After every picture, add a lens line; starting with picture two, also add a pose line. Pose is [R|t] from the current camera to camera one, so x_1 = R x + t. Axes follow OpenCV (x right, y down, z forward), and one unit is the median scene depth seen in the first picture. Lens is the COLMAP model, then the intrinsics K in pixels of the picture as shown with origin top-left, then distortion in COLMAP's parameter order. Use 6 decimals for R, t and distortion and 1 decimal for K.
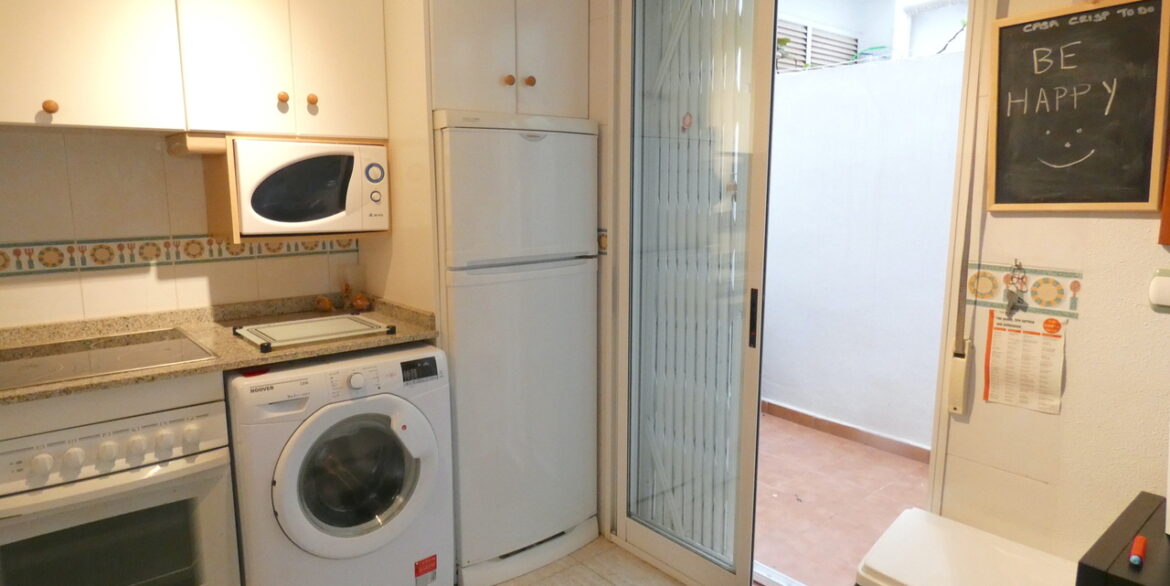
lens RADIAL K [[694.1, 0, 585.5], [0, 694.1, 289.5], [0, 0, 1]] dist [-0.010938, 0.000454]
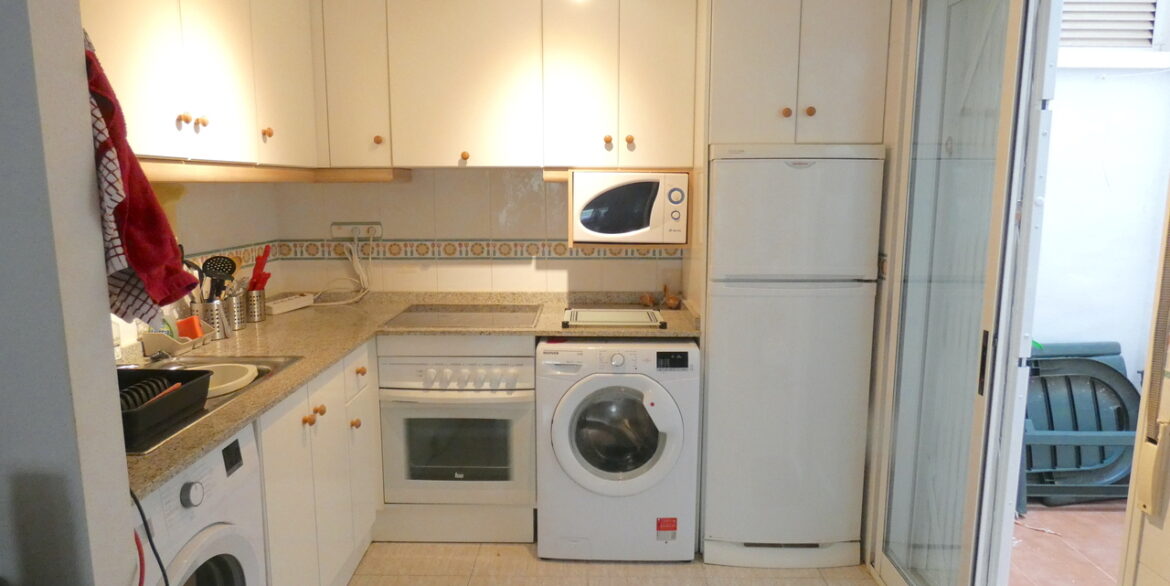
lens RADIAL K [[694.1, 0, 581.1], [0, 694.1, 288.7], [0, 0, 1]] dist [-0.010938, 0.000454]
pose [[0.756712, 0.095267, -0.646770, 0.454317], [-0.101993, 0.994415, 0.027143, -0.027890], [0.645743, 0.045427, 0.762202, -0.033046]]
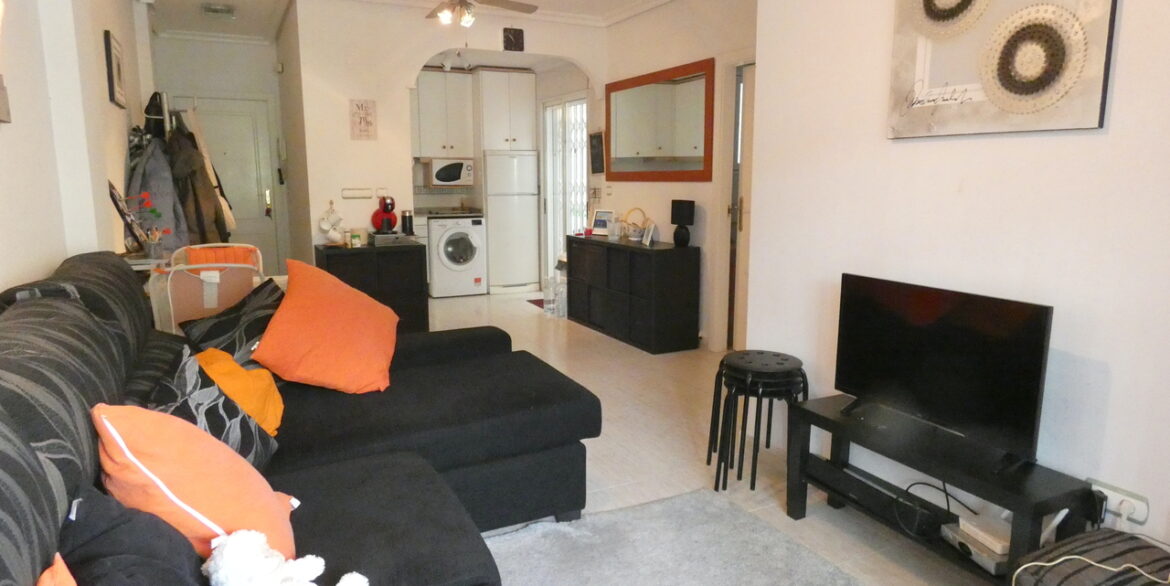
lens RADIAL K [[694.1, 0, 576.8], [0, 694.1, 294.7], [0, 0, 1]] dist [-0.010938, 0.000454]
pose [[0.969705, 0.036390, -0.241552, 1.273487], [-0.034478, 0.999332, 0.012142, 0.475936], [0.241832, -0.003446, 0.970312, -2.633224]]
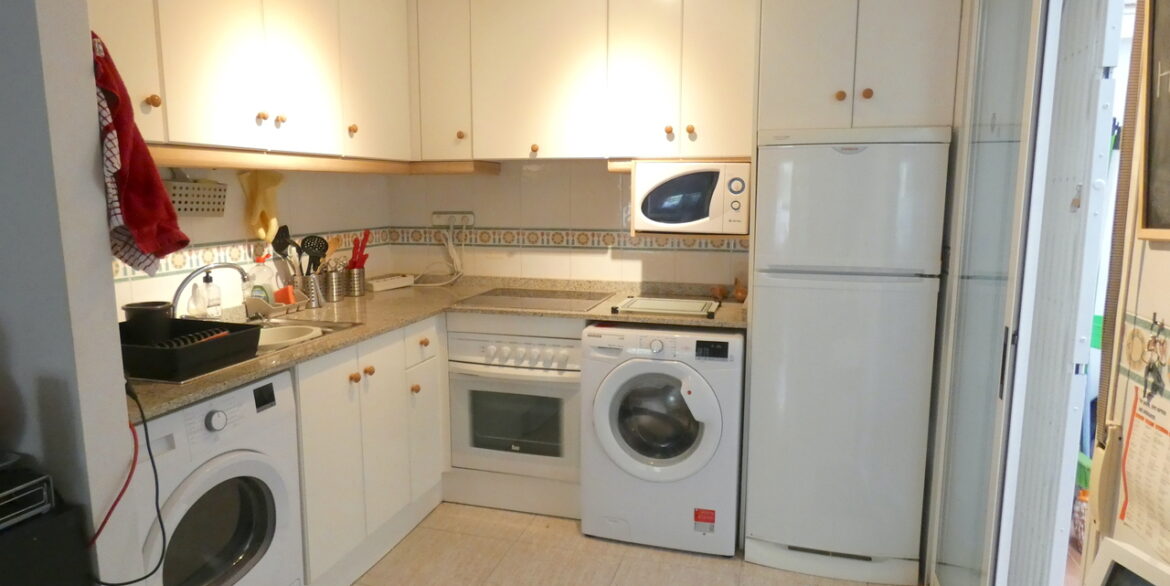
lens RADIAL K [[694.1, 0, 583.7], [0, 694.1, 286.7], [0, 0, 1]] dist [-0.010938, 0.000454]
pose [[0.558588, 0.113391, -0.821658, 0.673953], [-0.128760, 0.990457, 0.049151, -0.024882], [0.819390, 0.078341, 0.567858, 0.144013]]
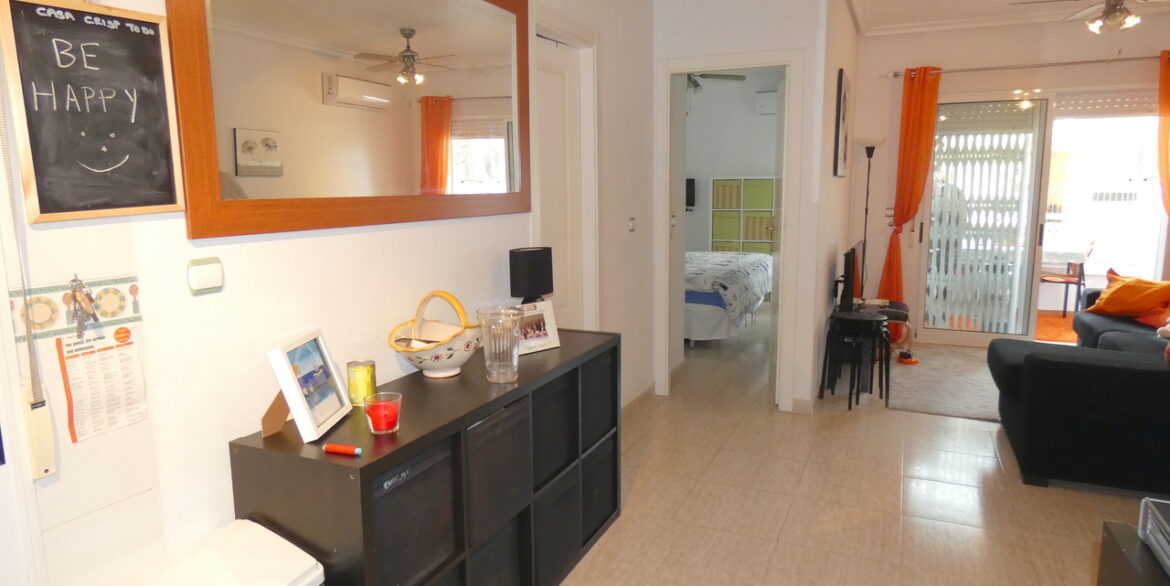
lens RADIAL K [[694.1, 0, 583.8], [0, 694.1, 289.3], [0, 0, 1]] dist [-0.010938, 0.000454]
pose [[-0.422835, -0.129050, 0.896971, -0.356503], [0.152238, 0.965625, 0.210693, -0.088838], [-0.893328, 0.225641, -0.388654, 0.603685]]
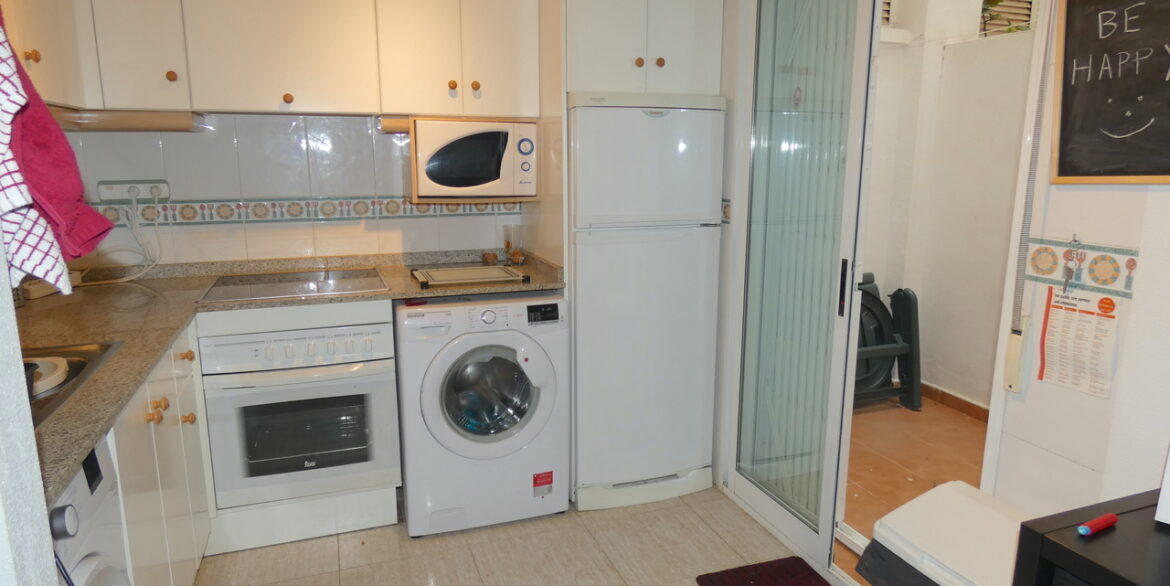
lens RADIAL K [[694.1, 0, 583.7], [0, 694.1, 288.6], [0, 0, 1]] dist [-0.010938, 0.000454]
pose [[0.940868, 0.064710, -0.332535, 0.241046], [-0.053465, 0.997649, 0.042865, 0.020958], [0.334527, -0.022551, 0.942116, -0.103590]]
